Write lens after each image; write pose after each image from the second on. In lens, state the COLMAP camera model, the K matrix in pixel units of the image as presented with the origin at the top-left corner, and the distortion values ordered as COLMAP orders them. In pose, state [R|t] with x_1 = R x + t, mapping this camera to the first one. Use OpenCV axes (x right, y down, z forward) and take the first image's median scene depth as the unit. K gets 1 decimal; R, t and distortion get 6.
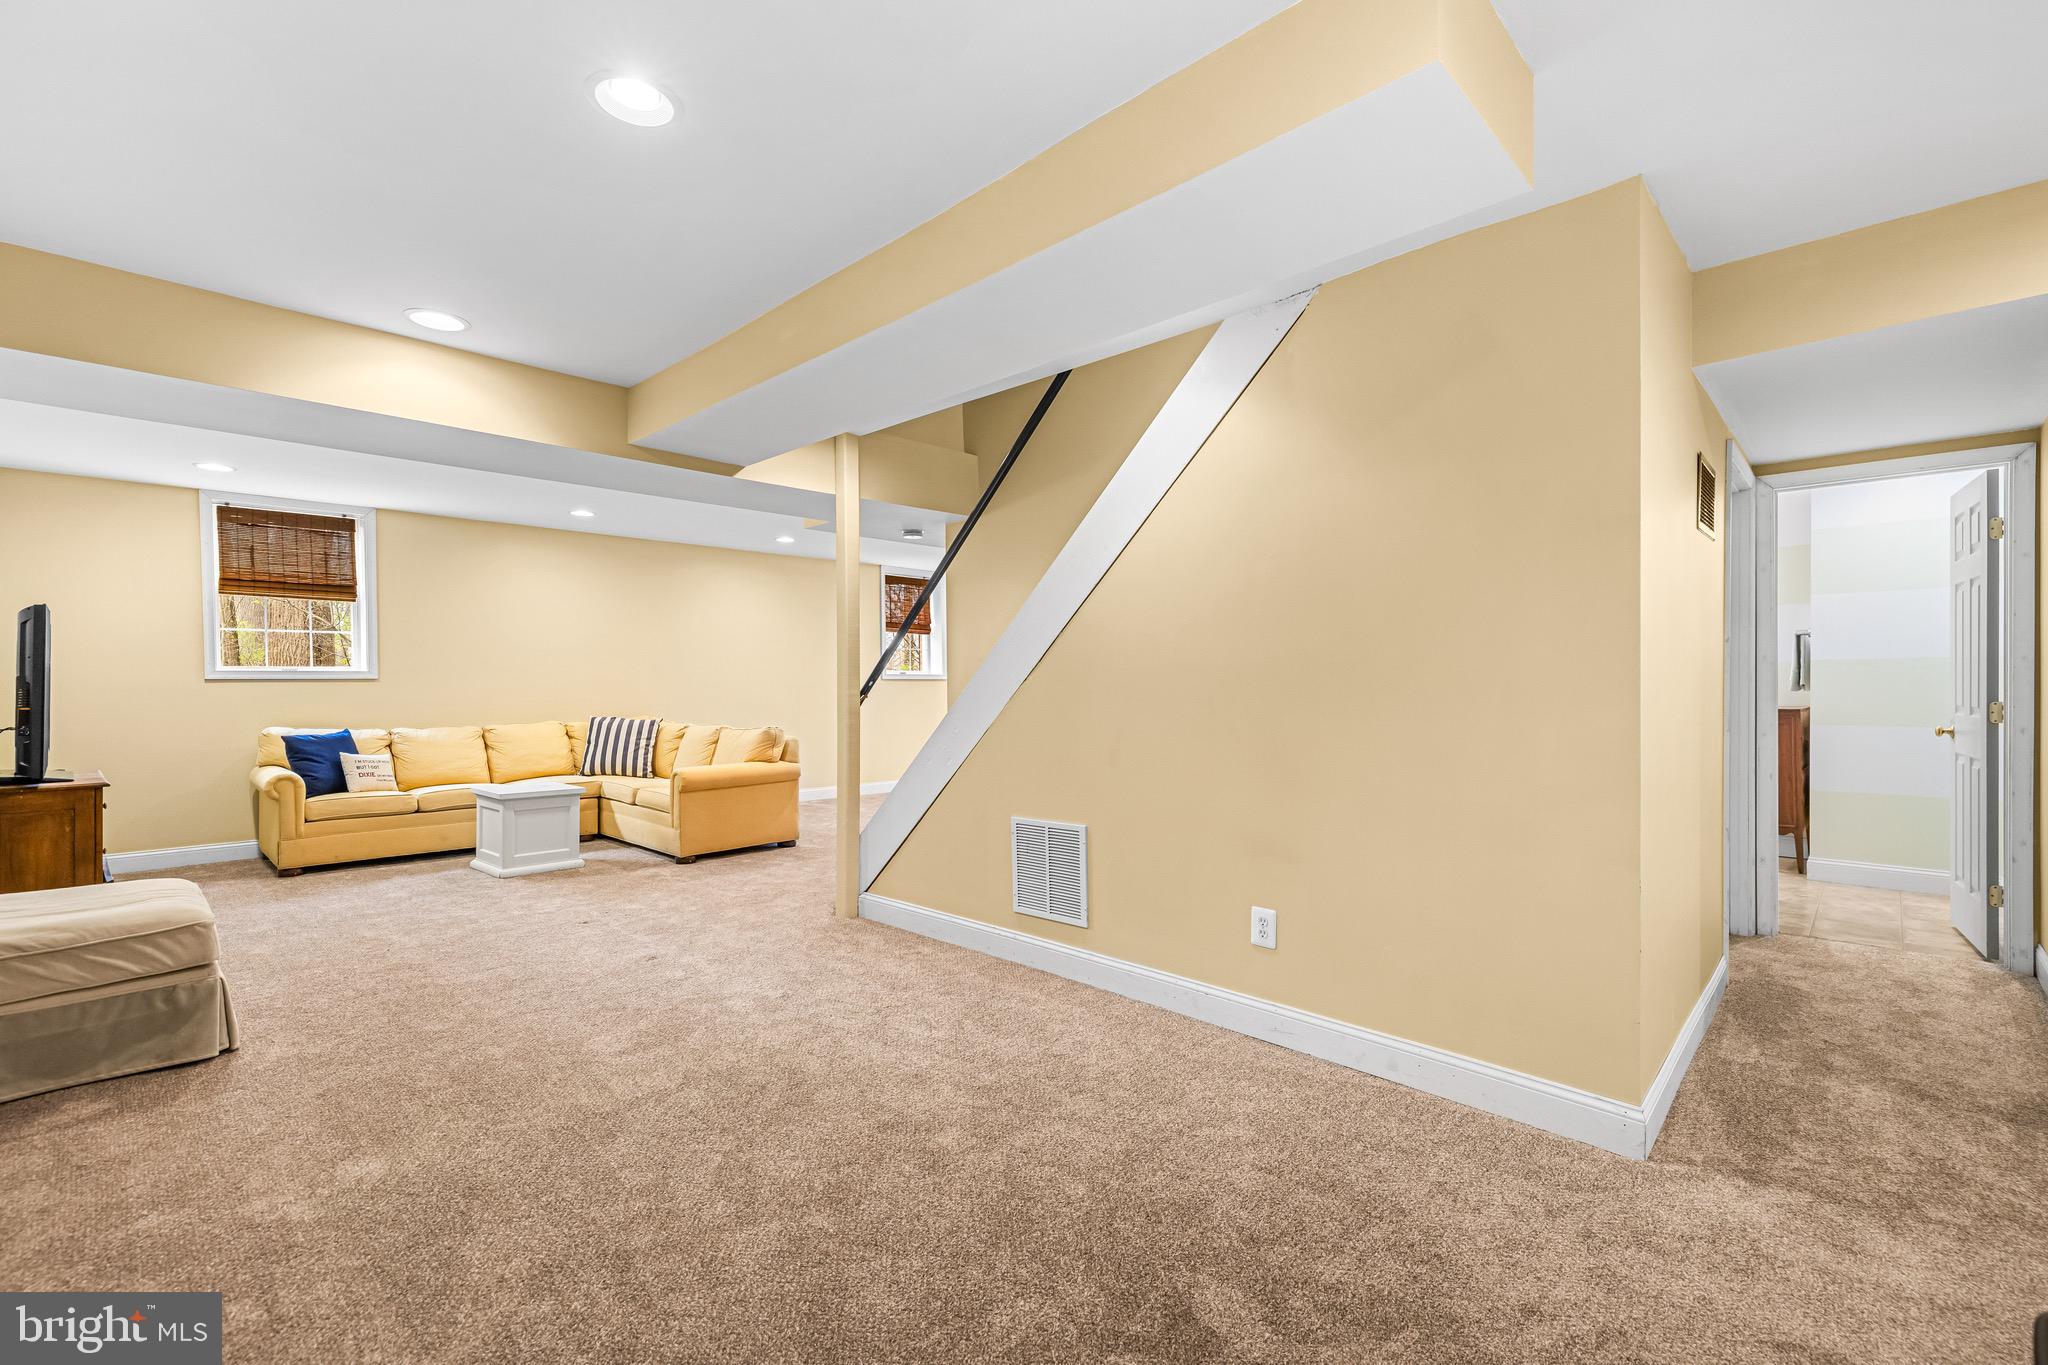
lens RADIAL K [[892.7, 0, 1018.7], [0, 892.7, 683.7], [0, 0, 1]] dist [0.001343, -0.000062]
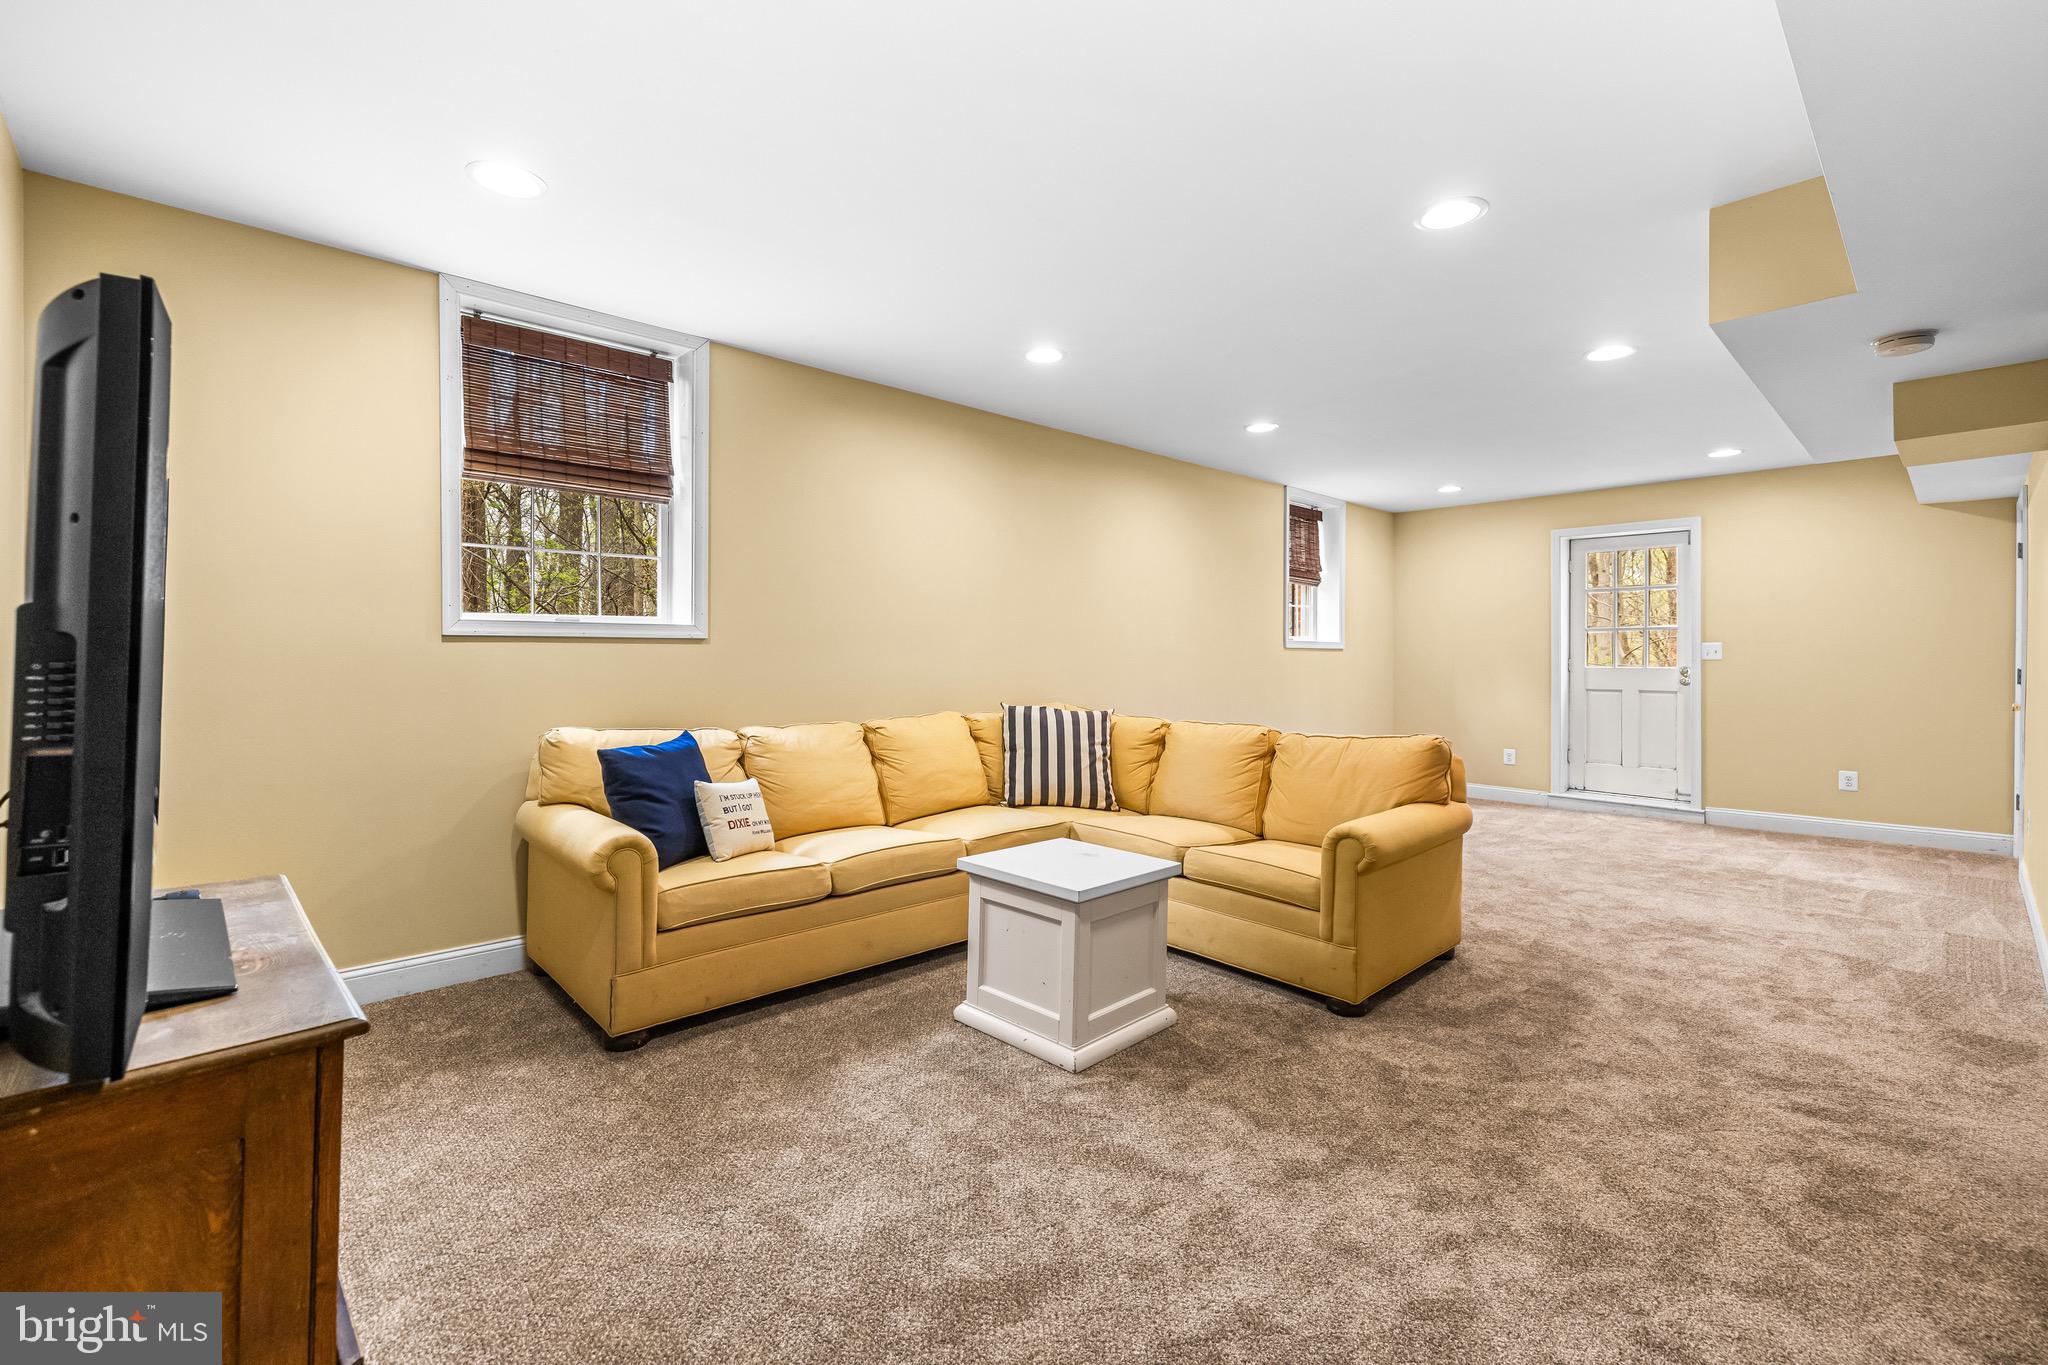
lens RADIAL K [[892.7, 0, 1034.9], [0, 892.7, 642.8], [0, 0, 1]] dist [0.001343, -0.000062]
pose [[0.998527, 0.013540, -0.052550, -0.516778], [-0.014040, 0.999860, -0.009154, -0.000272], [0.052418, 0.009879, 0.998576, 0.476890]]
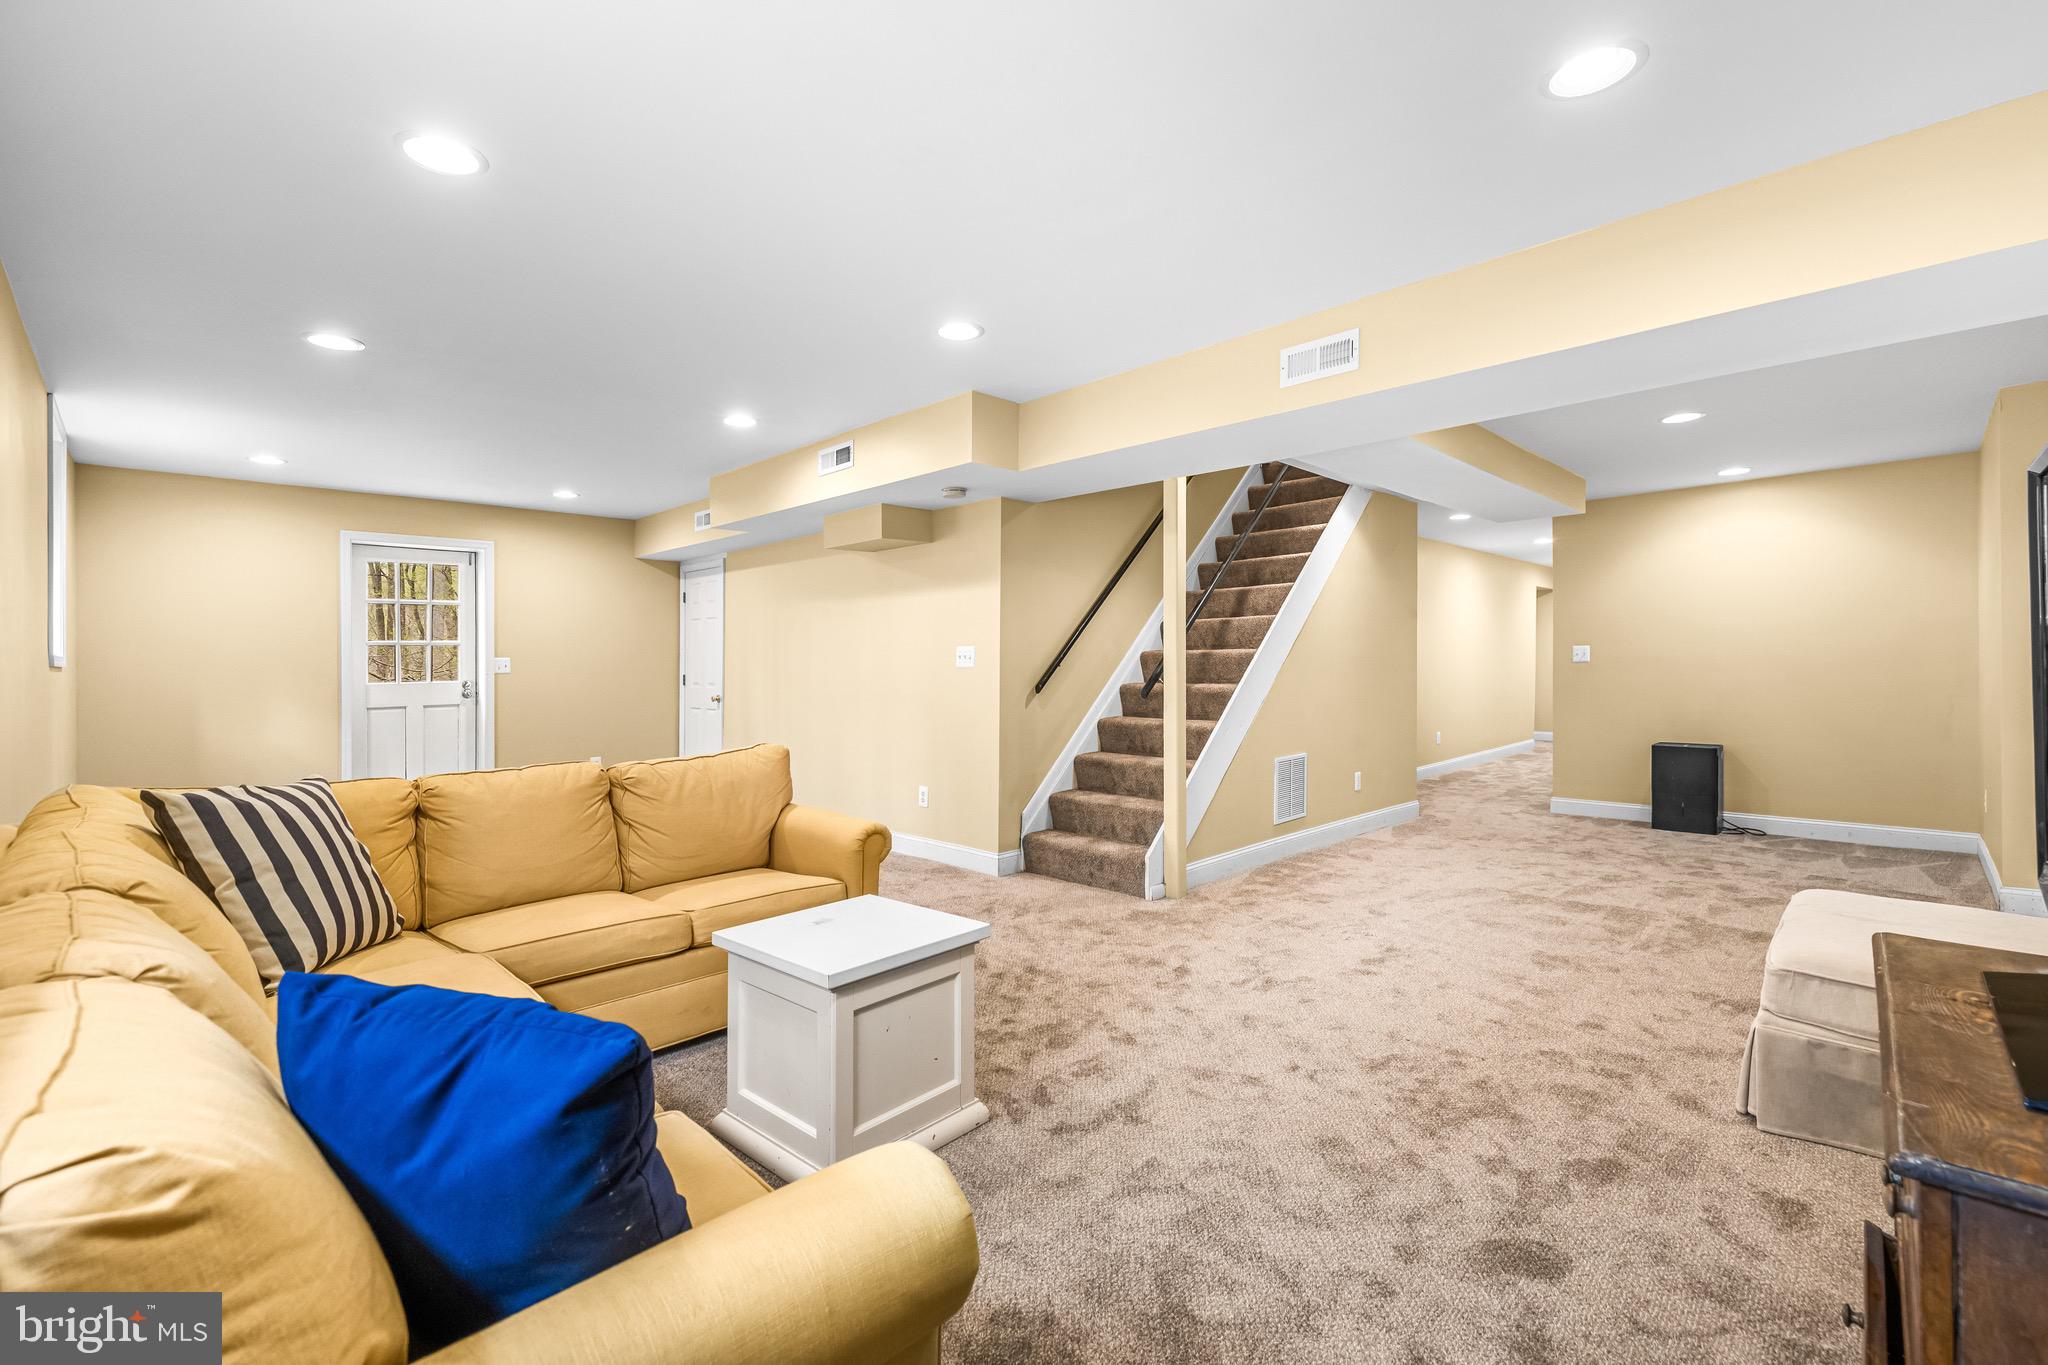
lens RADIAL K [[892.7, 0, 1018.3], [0, 892.7, 669.8], [0, 0, 1]] dist [0.001343, -0.000062]
pose [[-0.001359, 0.000028, 0.999999, -0.931555], [0.005485, 0.999985, -0.000021, -0.001519], [-0.999984, 0.005485, -0.001360, 0.900985]]
